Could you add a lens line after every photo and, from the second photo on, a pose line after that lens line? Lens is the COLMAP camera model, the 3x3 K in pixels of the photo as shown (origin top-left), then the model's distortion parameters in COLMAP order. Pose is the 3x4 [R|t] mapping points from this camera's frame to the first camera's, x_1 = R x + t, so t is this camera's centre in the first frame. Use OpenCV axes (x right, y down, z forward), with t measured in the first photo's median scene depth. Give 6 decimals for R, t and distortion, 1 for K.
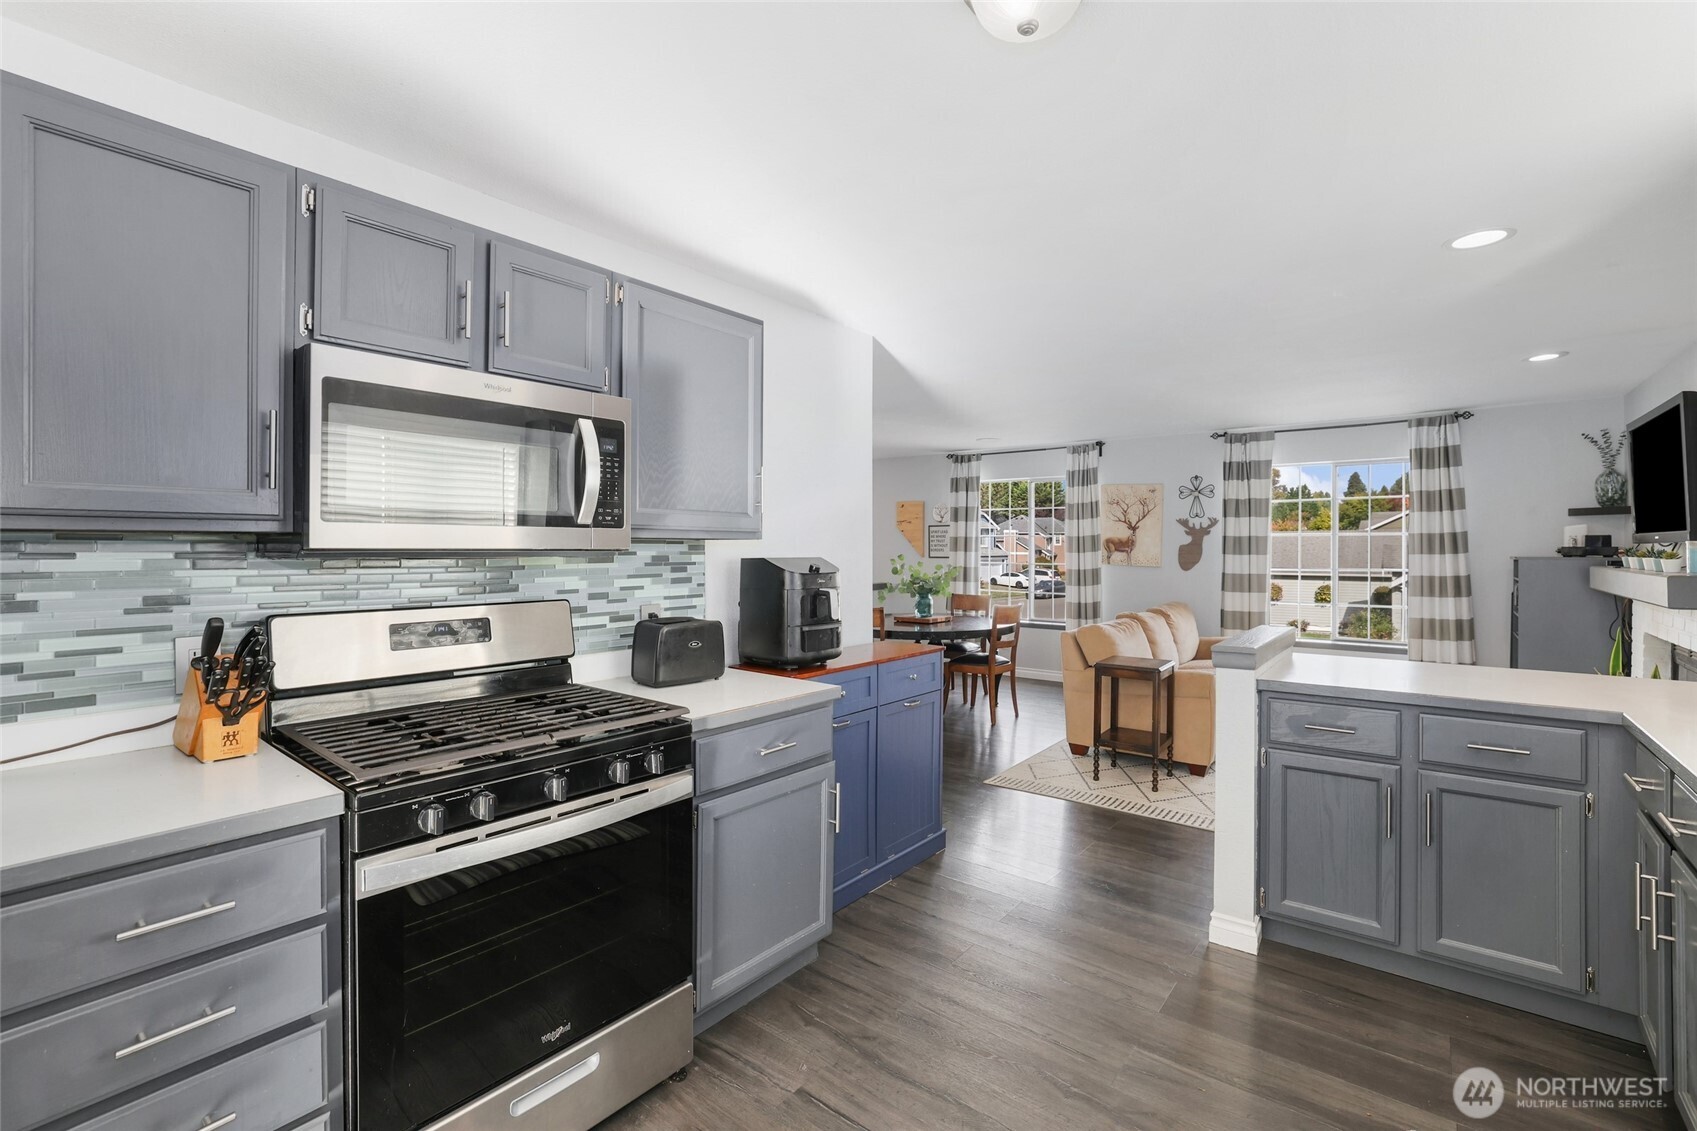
lens RADIAL K [[733.6, 0, 840.4], [0, 733.6, 551.4], [0, 0, 1]] dist [-0.023410, 0.003988]
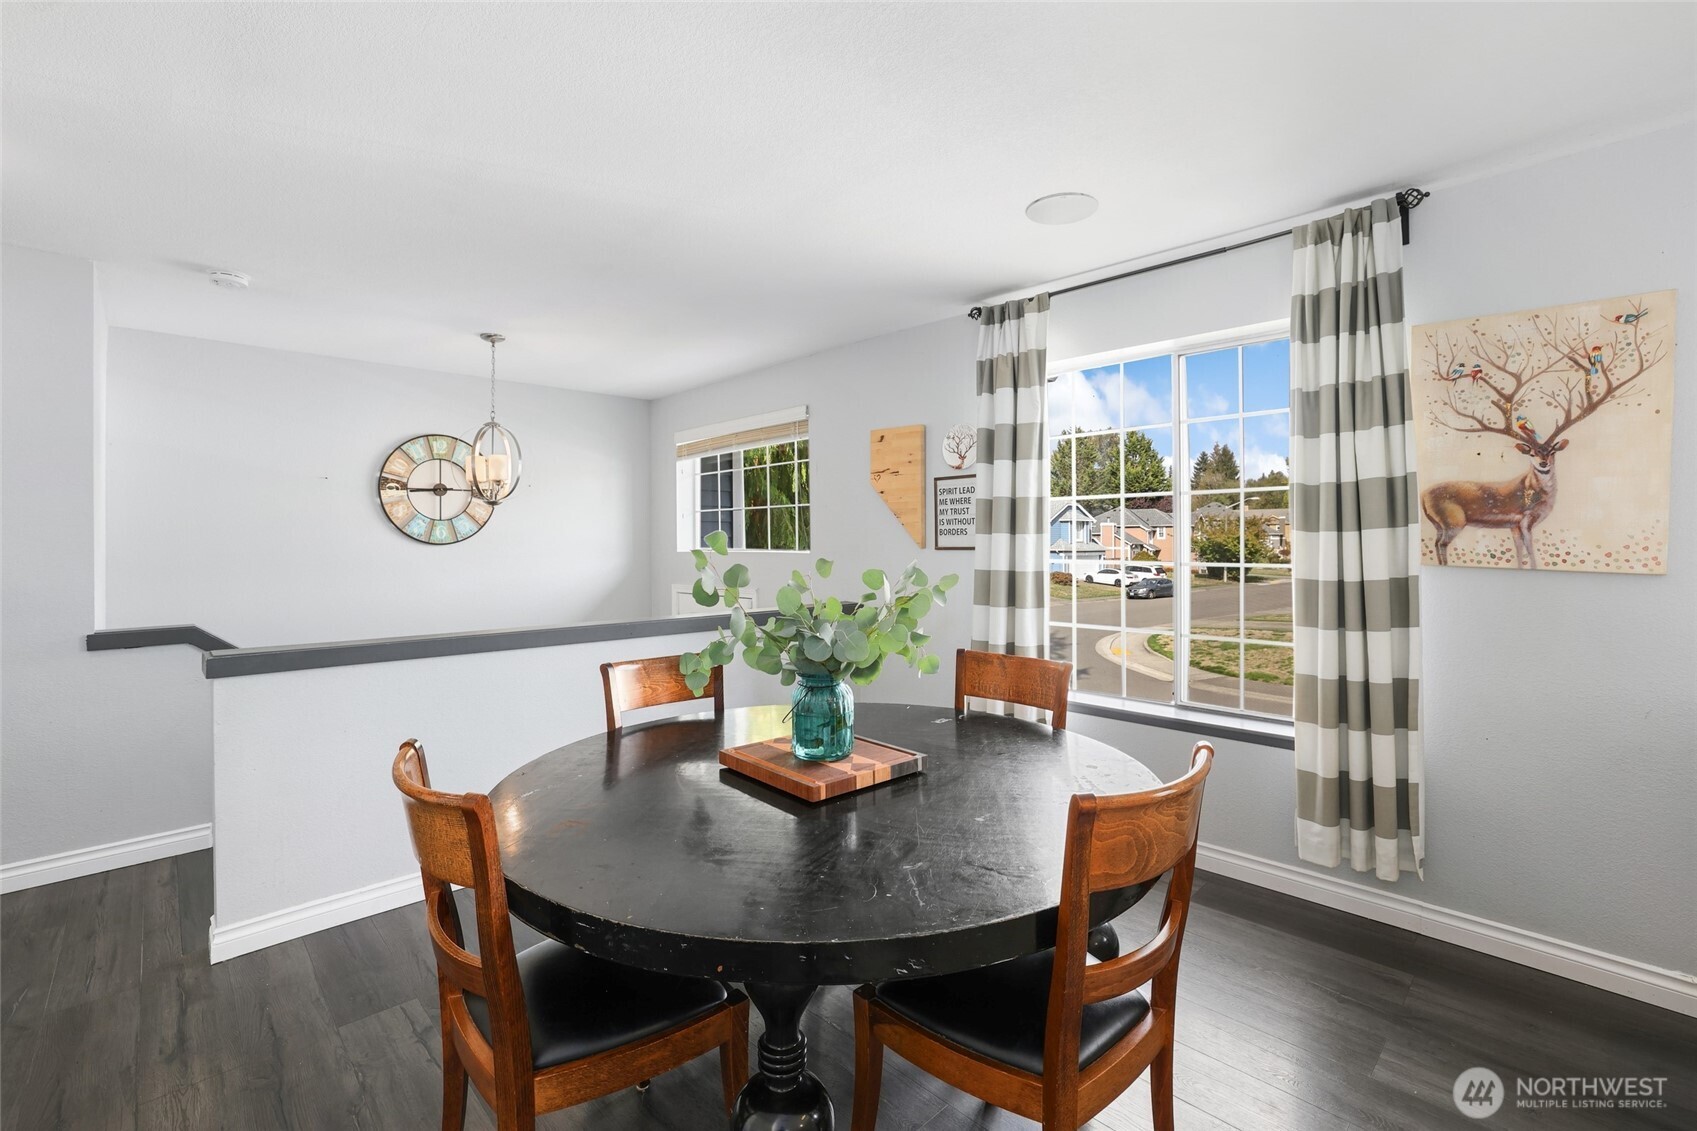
lens RADIAL K [[733.6, 0, 836.6], [0, 733.6, 539.6], [0, 0, 1]] dist [-0.023410, 0.003988]
pose [[0.991987, -0.005816, -0.126208, 0.139072], [0.004444, 0.999928, -0.011145, 0.008554], [0.126264, 0.010495, 0.991941, 0.646979]]
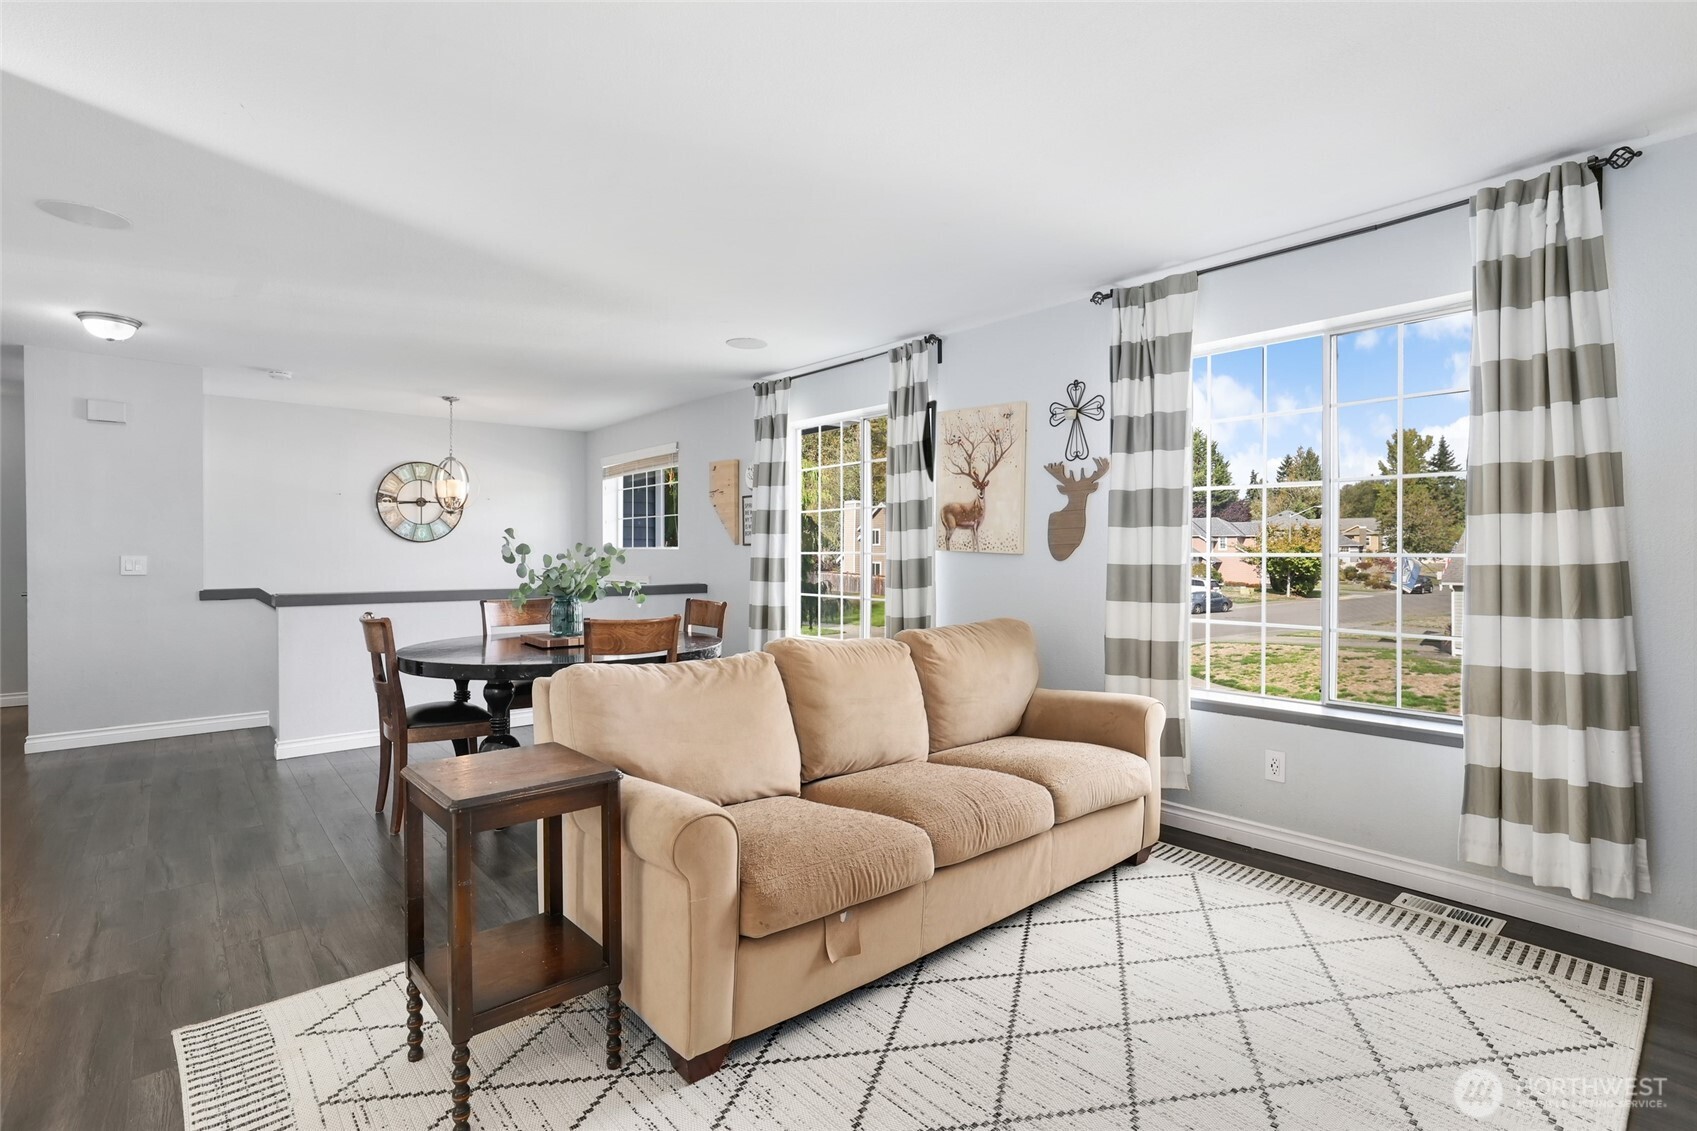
lens RADIAL K [[792.8, 0, 838.0], [0, 792.8, 560.3], [0, 0, 1]] dist [-0.018470, 0.002404]
pose [[0.983049, 0.002750, -0.183325, 0.396791], [-0.002300, 0.999994, 0.002666, 0.023683], [0.183331, -0.002199, 0.983049, 0.377885]]
